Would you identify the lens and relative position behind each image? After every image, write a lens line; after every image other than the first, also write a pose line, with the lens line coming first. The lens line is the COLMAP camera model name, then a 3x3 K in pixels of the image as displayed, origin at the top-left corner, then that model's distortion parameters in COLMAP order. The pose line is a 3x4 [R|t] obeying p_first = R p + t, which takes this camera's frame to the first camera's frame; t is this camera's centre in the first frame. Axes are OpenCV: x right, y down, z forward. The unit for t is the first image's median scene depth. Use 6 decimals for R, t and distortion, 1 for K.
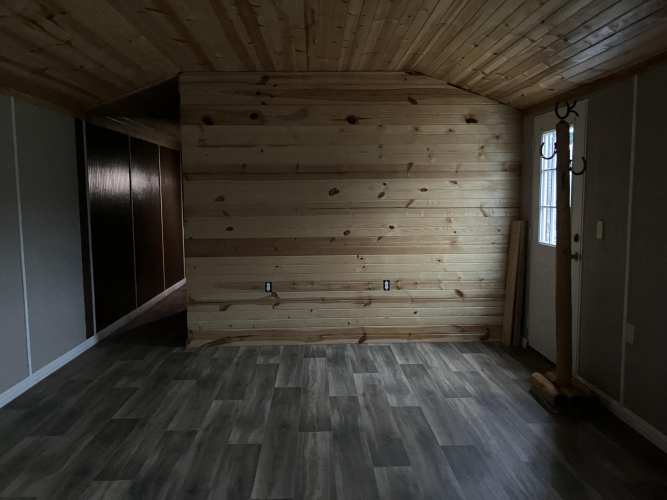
lens RADIAL K [[550.8, 0, 336.7], [0, 550.8, 246.8], [0, 0, 1]] dist [0.053090, -0.070661]
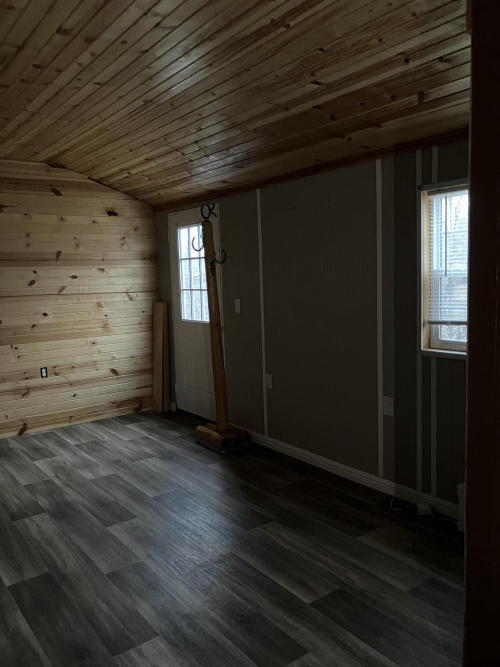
lens RADIAL K [[550.8, 0, 250.8], [0, 550.8, 320.5], [0, 0, 1]] dist [0.053090, -0.070661]
pose [[0.824647, -0.066439, 0.561733, -0.164200], [0.079421, 0.996840, 0.001308, 0.004050], [-0.560044, 0.043535, 0.827318, -0.053529]]
